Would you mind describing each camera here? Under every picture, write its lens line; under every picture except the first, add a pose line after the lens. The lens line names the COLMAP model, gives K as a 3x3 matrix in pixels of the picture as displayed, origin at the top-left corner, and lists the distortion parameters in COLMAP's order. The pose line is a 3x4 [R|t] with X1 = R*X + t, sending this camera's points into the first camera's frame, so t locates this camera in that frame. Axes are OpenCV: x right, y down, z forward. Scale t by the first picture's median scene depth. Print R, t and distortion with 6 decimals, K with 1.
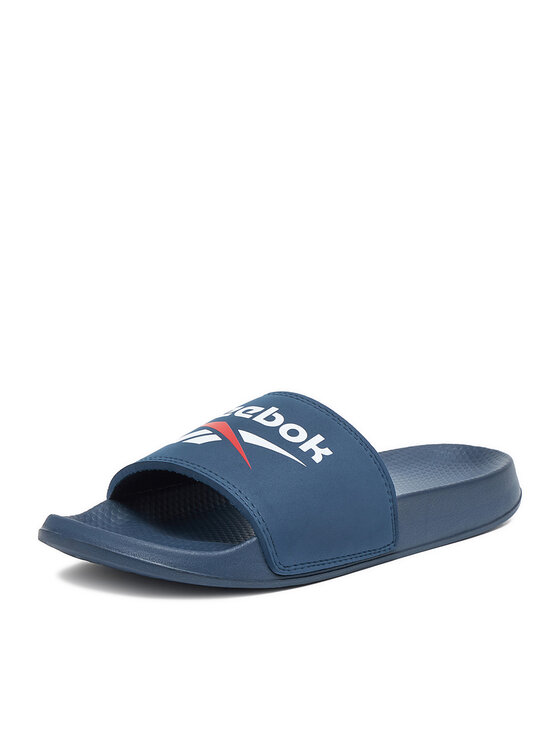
lens RADIAL K [[1461.5, 0, 281.2], [0, 1461.5, 373.1], [0, 0, 1]] dist [0.101996, 0.000000]
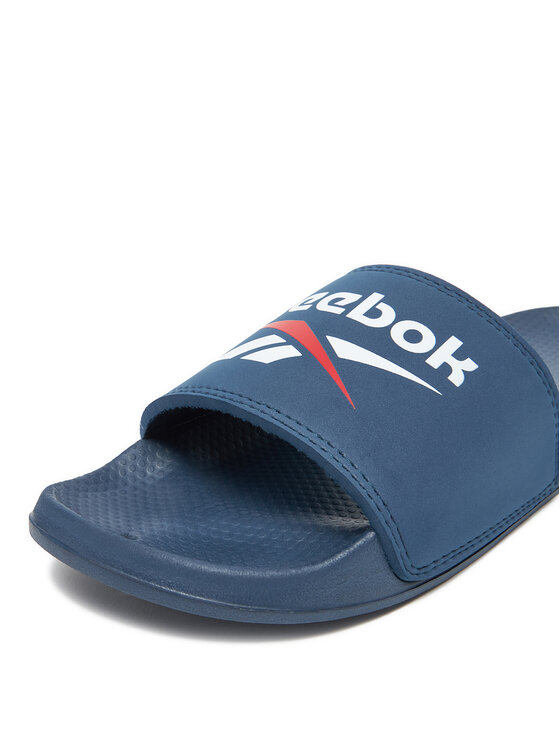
lens RADIAL K [[719.6, 0, 275.8], [0, 719.6, 377.1], [0, 0, 1]] dist [-0.027205, 0.000000]
pose [[0.997558, -0.052717, -0.045824, -0.037853], [0.061886, 0.971248, 0.229886, -0.017375], [0.032387, -0.232160, 0.972138, 0.690394]]
